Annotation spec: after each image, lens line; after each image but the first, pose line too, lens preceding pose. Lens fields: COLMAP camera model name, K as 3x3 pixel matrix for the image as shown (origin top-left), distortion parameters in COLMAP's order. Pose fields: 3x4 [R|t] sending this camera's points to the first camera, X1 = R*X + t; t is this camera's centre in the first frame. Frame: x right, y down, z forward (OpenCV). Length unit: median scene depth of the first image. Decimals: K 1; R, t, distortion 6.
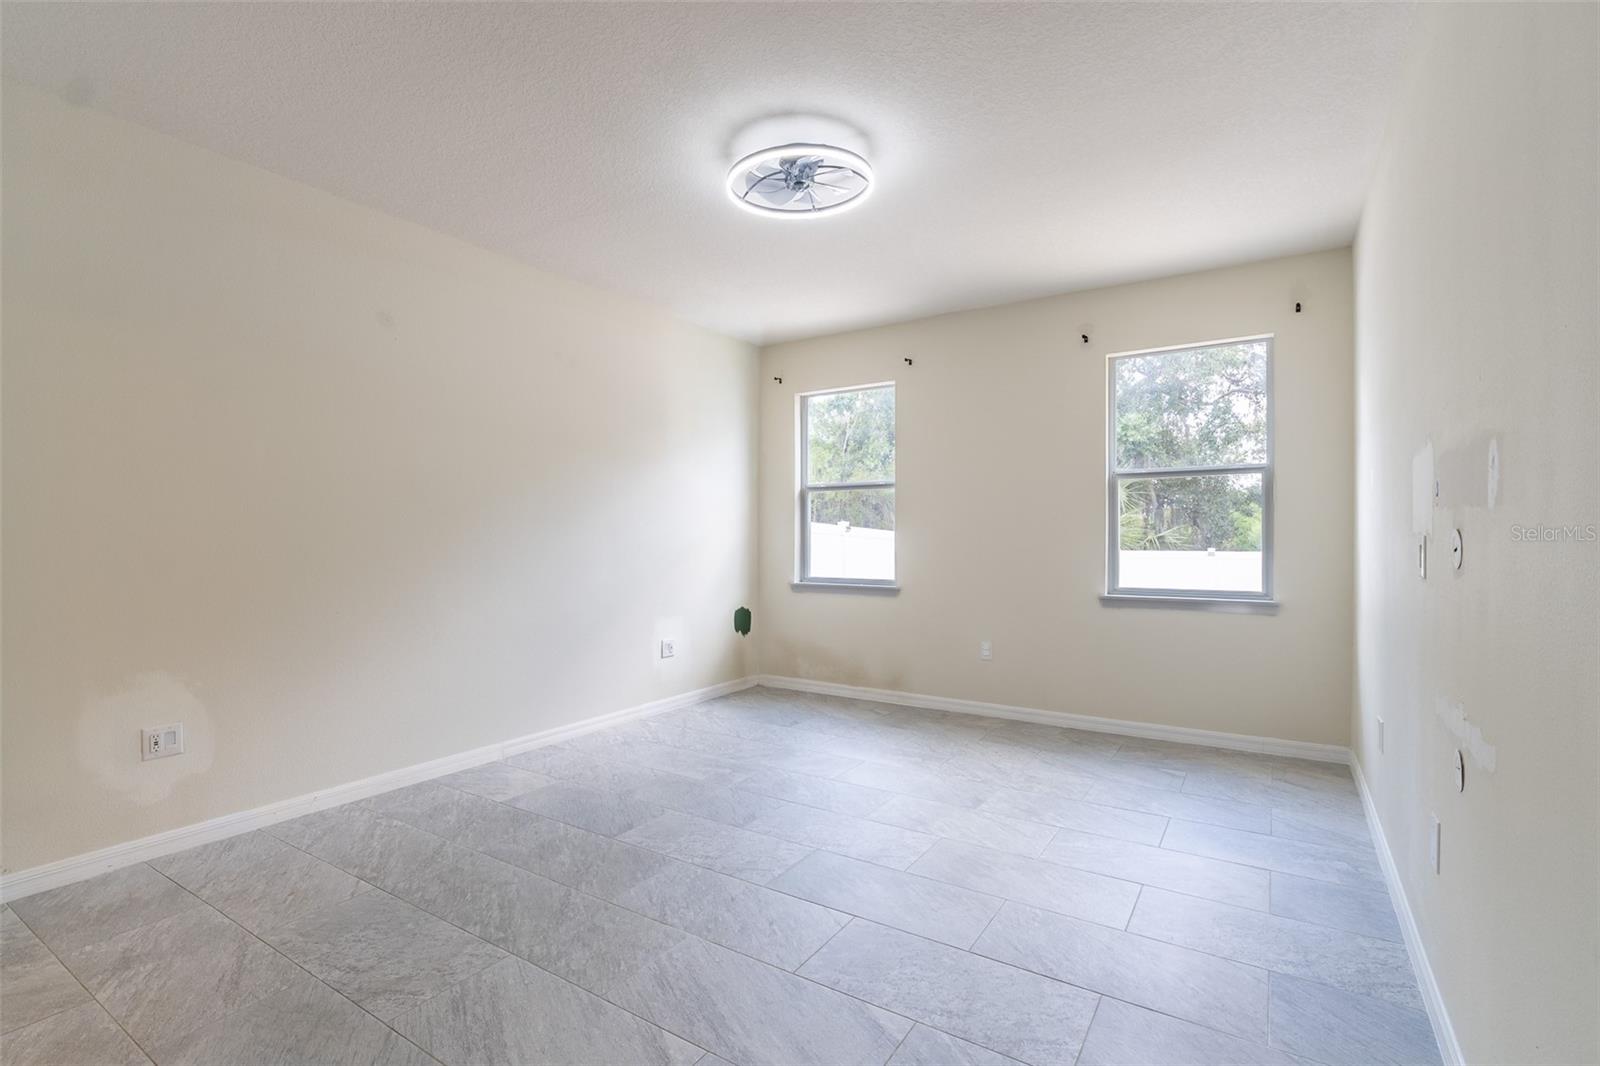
lens RADIAL K [[750.2, 0, 797.4], [0, 750.2, 535.5], [0, 0, 1]] dist [-0.002623, 0.000827]
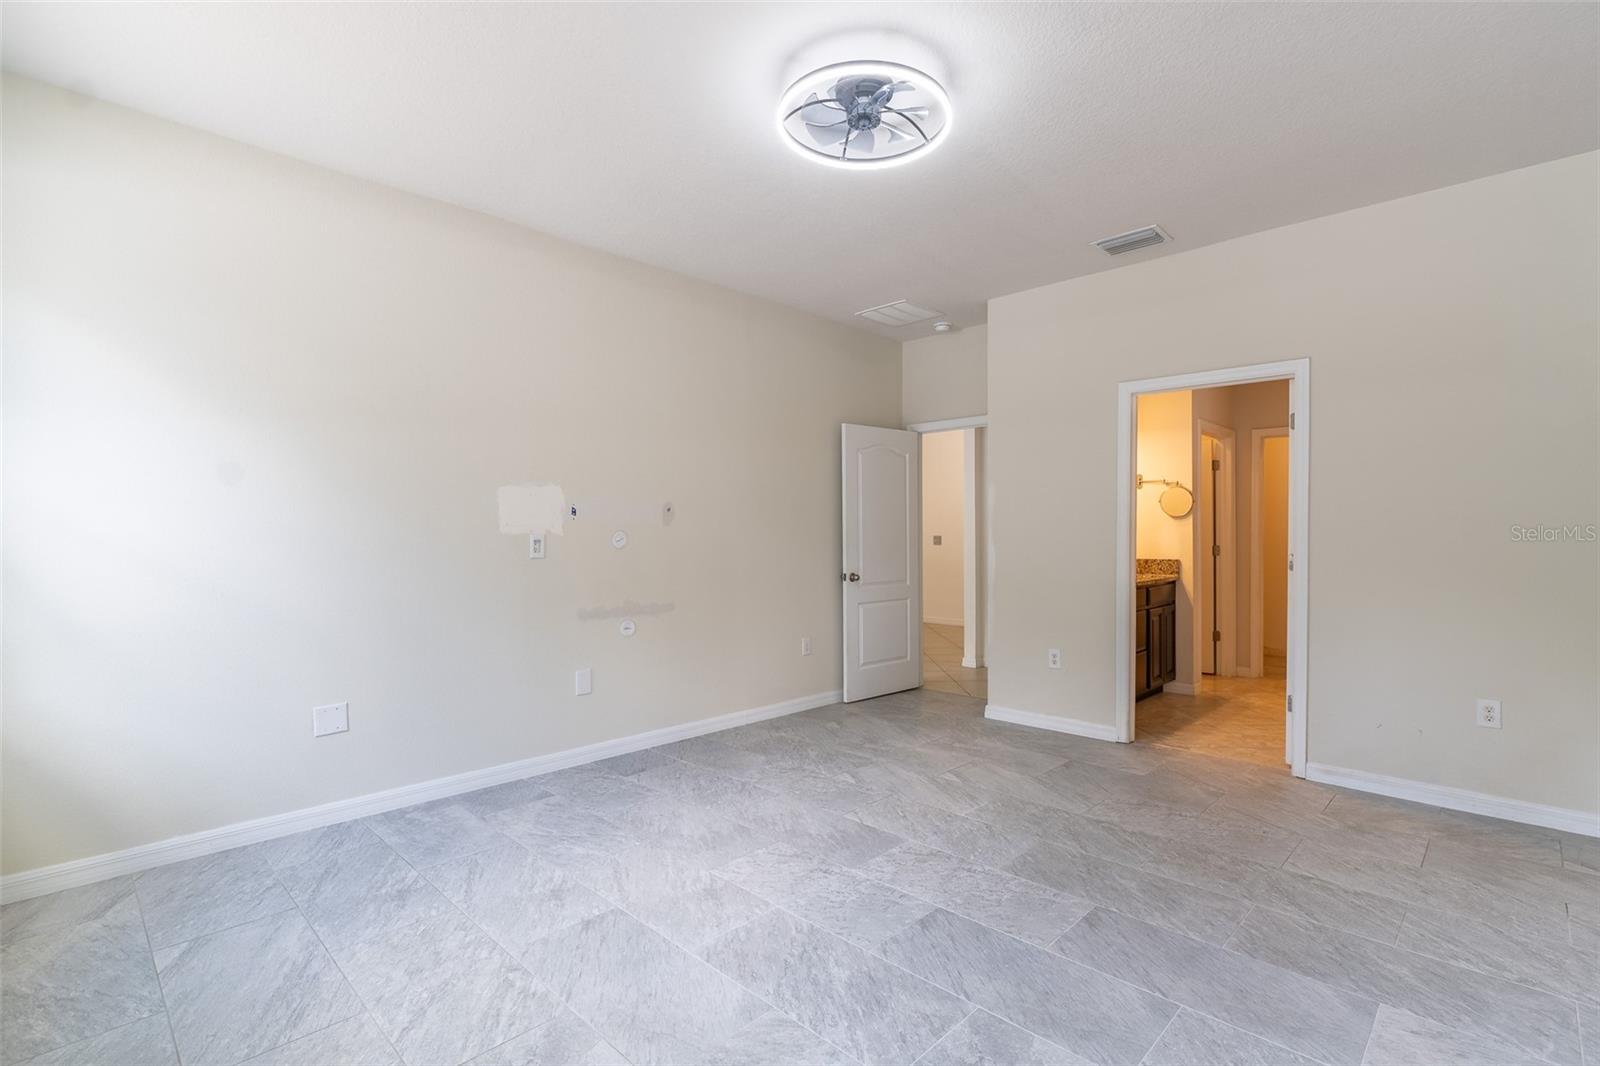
lens RADIAL K [[750.2, 0, 809.5], [0, 750.2, 532.3], [0, 0, 1]] dist [-0.002623, 0.000827]
pose [[-0.983134, 0.002972, 0.182865, -0.097856], [0.002310, 0.999990, -0.003834, 0.003167], [-0.182874, -0.003347, -0.983131, 1.998248]]
